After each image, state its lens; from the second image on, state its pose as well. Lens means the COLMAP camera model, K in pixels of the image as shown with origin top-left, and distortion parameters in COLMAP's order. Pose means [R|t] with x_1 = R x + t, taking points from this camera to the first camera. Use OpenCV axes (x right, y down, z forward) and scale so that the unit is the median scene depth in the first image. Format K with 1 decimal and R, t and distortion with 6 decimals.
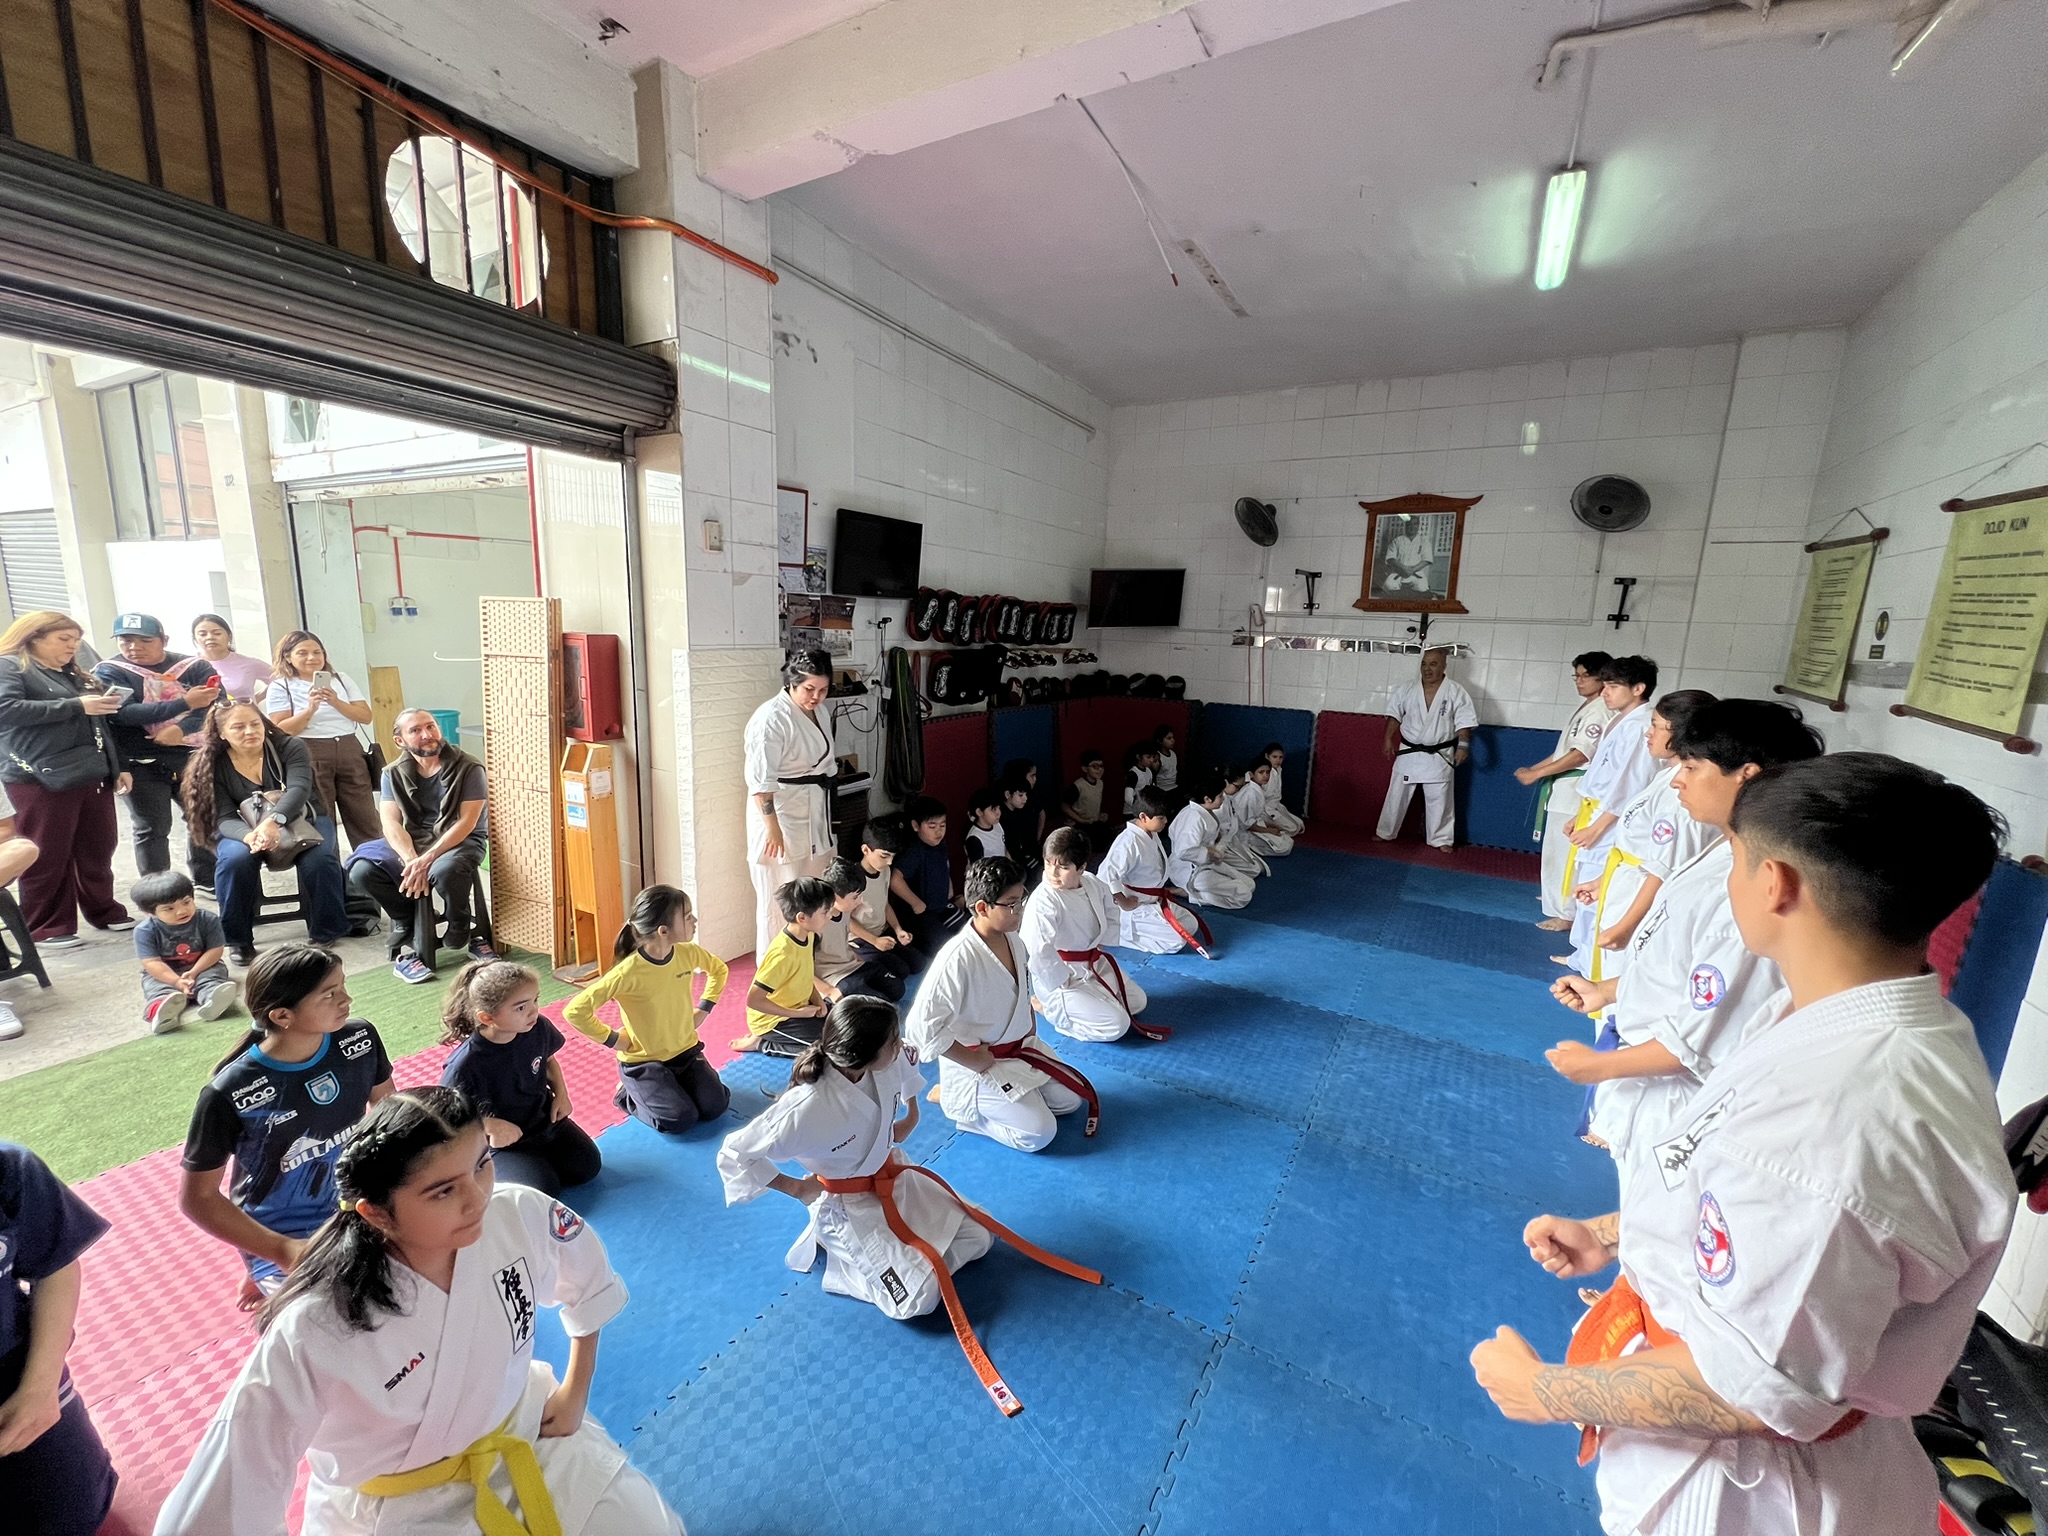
lens RADIAL K [[820.0, 0, 1019.9], [0, 820.0, 773.3], [0, 0, 1]] dist [-0.000119, 0.000303]
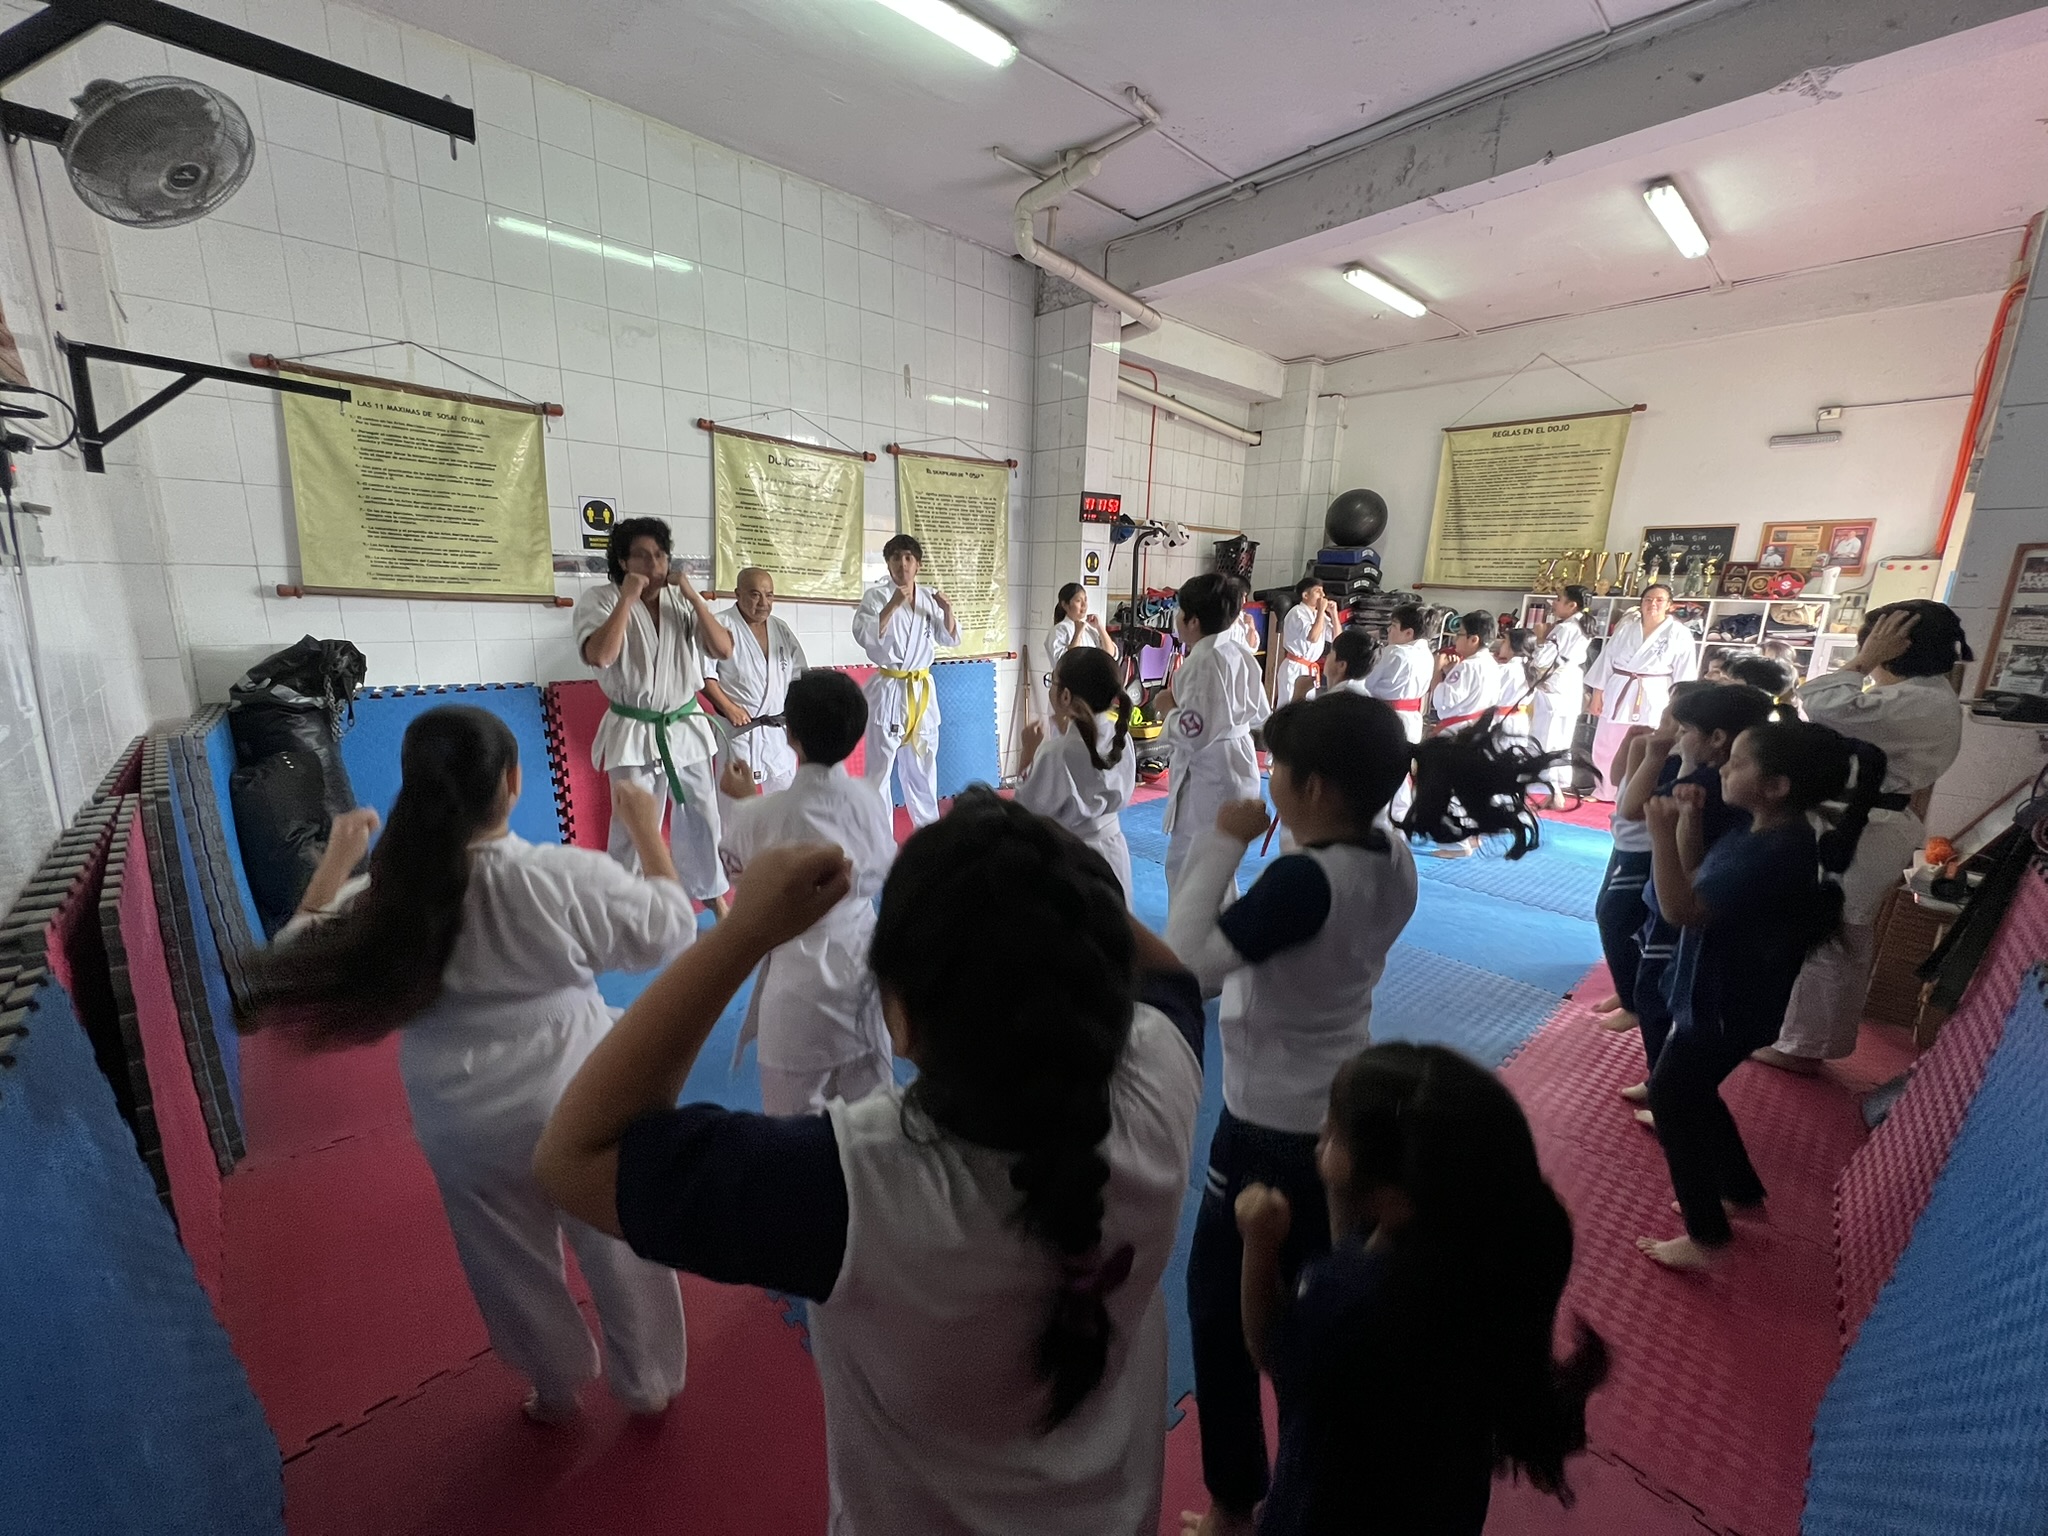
lens RADIAL K [[820.0, 0, 1019.3], [0, 820.0, 773.3], [0, 0, 1]] dist [-0.000119, 0.000303]
pose [[-0.950499, -0.133551, 0.280563, 0.217285], [-0.008023, 0.913171, 0.407498, -0.276005], [-0.310624, 0.385076, -0.869039, 1.661166]]
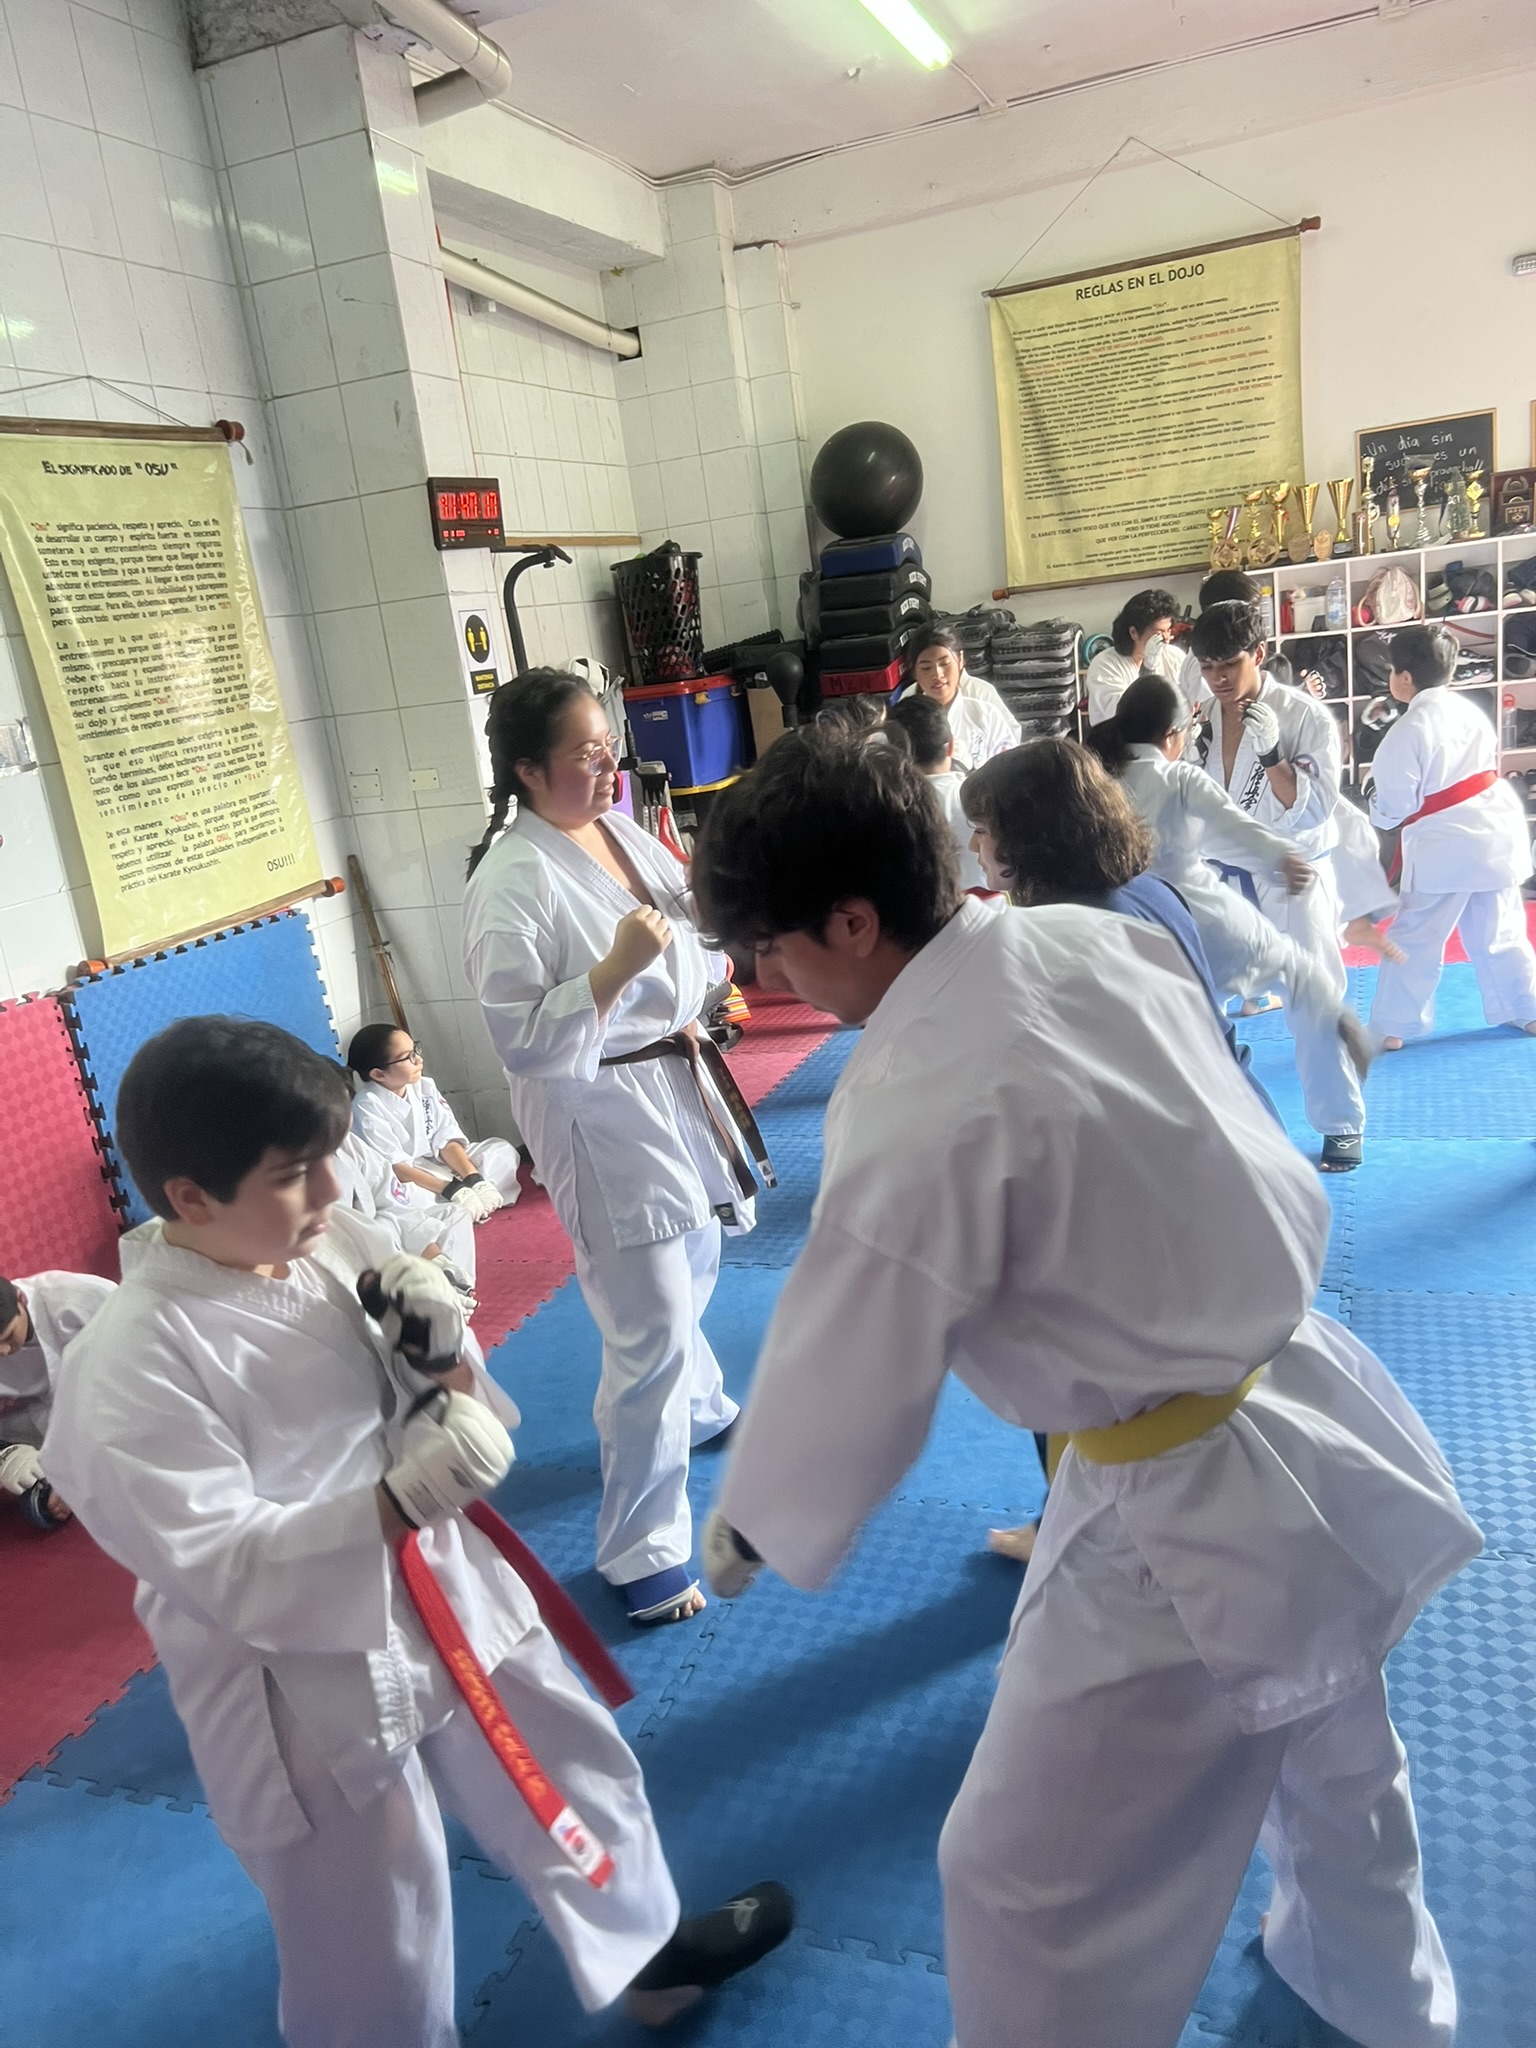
lens RADIAL K [[1545.1, 0, 753.4], [0, 1545.1, 1029.1], [0, 0, 1]] dist [0.035023, -0.042965]
pose [[-0.985319, 0.122719, -0.118689, 0.488037], [0.061641, 0.904028, 0.423005, -0.250010], [0.159209, 0.409479, -0.898320, 1.467362]]
